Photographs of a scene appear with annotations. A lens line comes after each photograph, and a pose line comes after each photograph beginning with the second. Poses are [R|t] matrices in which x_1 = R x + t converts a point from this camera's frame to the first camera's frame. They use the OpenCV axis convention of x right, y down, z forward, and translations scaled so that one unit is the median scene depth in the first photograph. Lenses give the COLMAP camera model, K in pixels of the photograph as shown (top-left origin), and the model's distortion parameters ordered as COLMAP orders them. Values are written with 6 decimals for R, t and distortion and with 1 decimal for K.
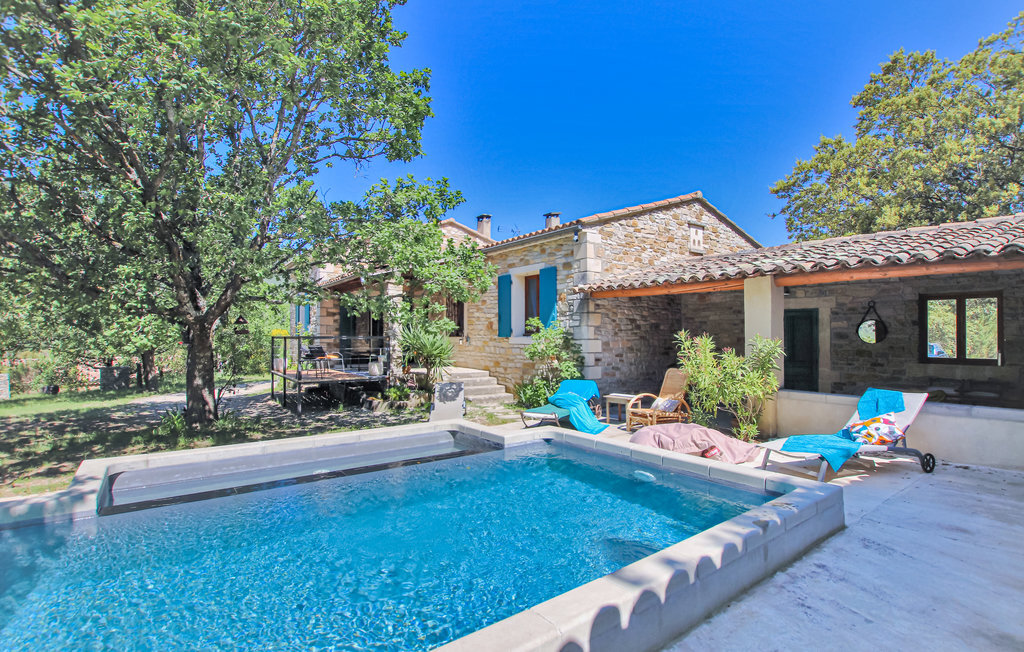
lens RADIAL K [[512.9, 0, 543.3], [0, 512.9, 329.6], [0, 0, 1]] dist [-0.031403, 0.000121]
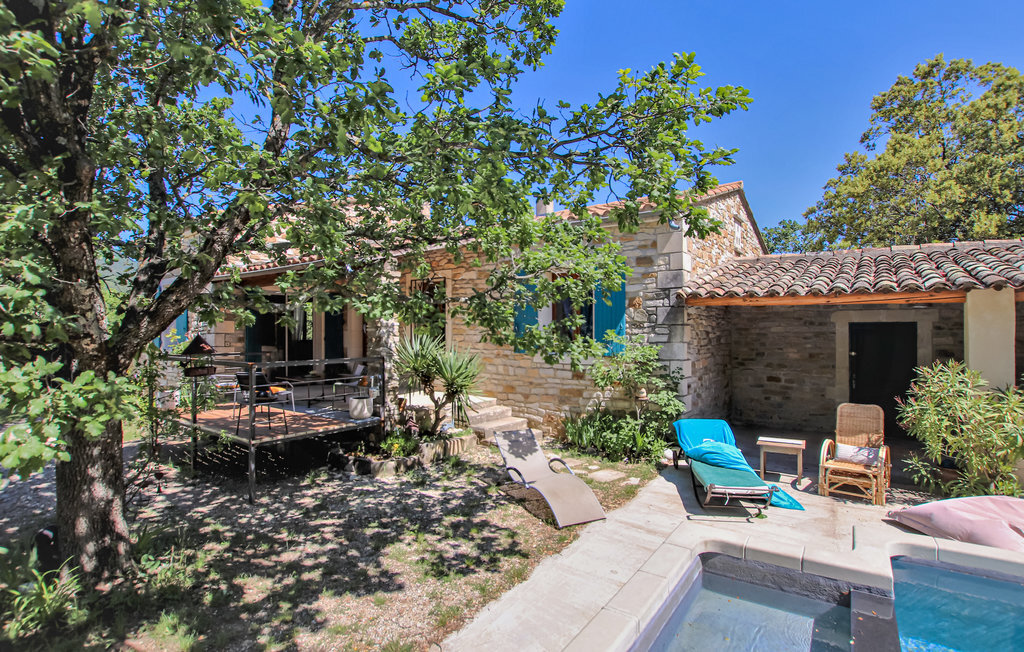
lens RADIAL K [[512.9, 0, 550.1], [0, 512.9, 330.0], [0, 0, 1]] dist [-0.031403, 0.000121]
pose [[0.951055, 0.003223, 0.309006, -0.313214], [-0.005678, 0.999959, 0.007044, -0.027967], [-0.308970, -0.008454, 0.951034, 0.329009]]
